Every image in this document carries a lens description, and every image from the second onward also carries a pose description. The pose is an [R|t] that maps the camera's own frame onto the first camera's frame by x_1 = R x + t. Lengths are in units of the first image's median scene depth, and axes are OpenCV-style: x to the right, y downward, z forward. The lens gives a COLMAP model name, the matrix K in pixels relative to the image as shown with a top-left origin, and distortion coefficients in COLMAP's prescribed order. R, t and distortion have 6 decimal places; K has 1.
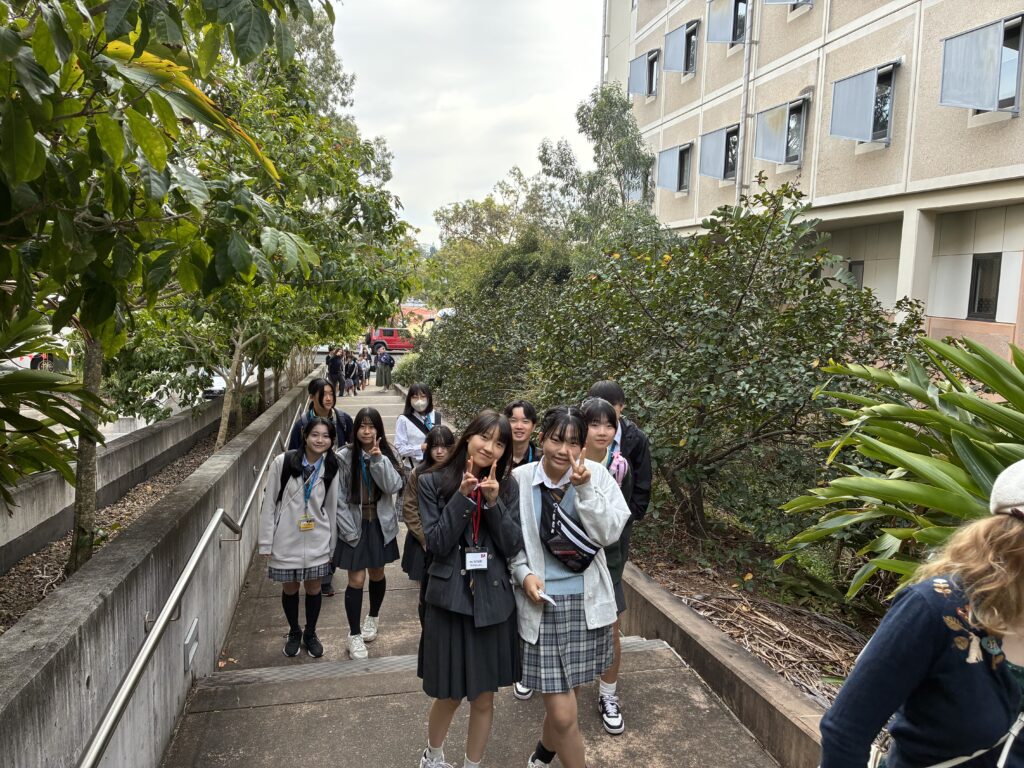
lens RADIAL K [[775.9, 0, 511.0], [0, 775.9, 377.5], [0, 0, 1]] dist [0.026768, -0.018316]
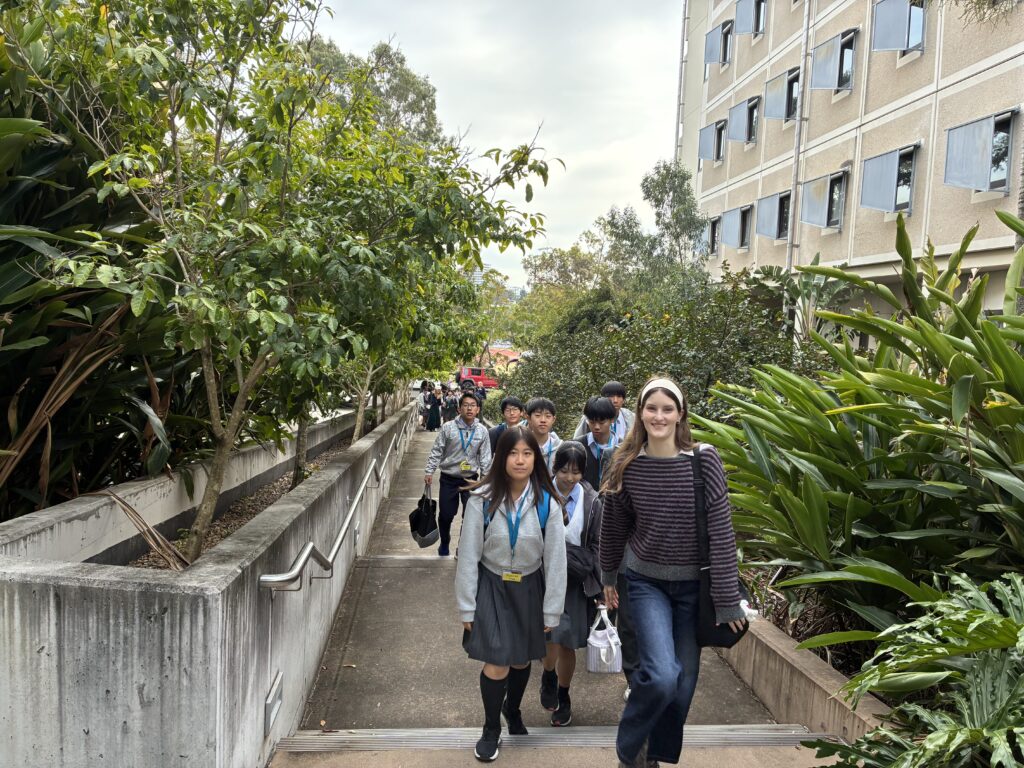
lens RADIAL K [[775.9, 0, 508.3], [0, 775.9, 387.3], [0, 0, 1]] dist [0.026768, -0.018316]
pose [[0.992973, 0.022597, -0.116165, 0.024949], [-0.027444, 0.998811, -0.040296, 0.012540], [0.115116, 0.043201, 0.992412, -0.137046]]
